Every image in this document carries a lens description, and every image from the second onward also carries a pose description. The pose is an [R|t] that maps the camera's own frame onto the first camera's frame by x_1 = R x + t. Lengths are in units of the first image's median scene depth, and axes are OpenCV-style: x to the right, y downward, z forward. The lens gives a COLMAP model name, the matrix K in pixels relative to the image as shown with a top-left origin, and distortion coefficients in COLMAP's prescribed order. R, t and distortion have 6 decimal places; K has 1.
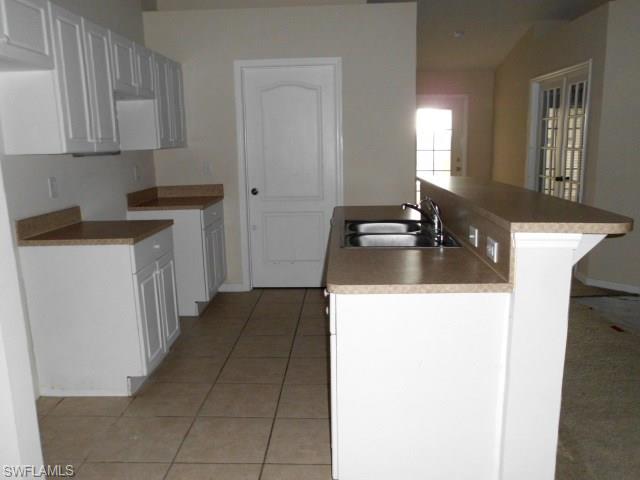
lens RADIAL K [[522.7, 0, 320.1], [0, 522.7, 241.0], [0, 0, 1]] dist [-0.083752, 0.033523]
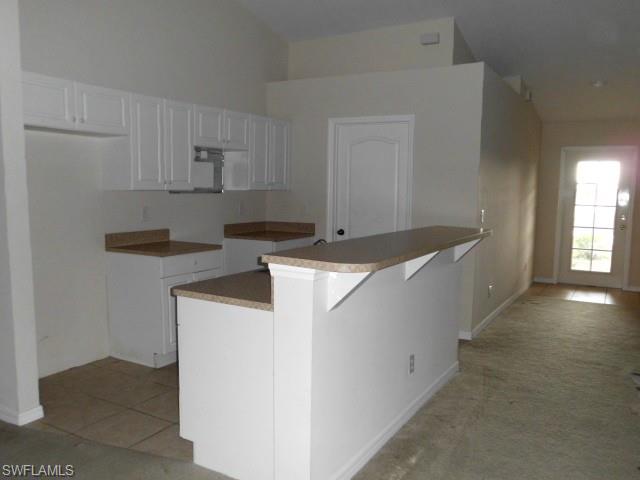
lens RADIAL K [[522.7, 0, 318.8], [0, 522.7, 244.5], [0, 0, 1]] dist [-0.083752, 0.033523]
pose [[0.882495, 0.083417, -0.462865, 0.405673], [-0.120183, 0.991469, -0.050458, -0.004235], [0.454707, 0.100158, 0.884991, -0.033231]]
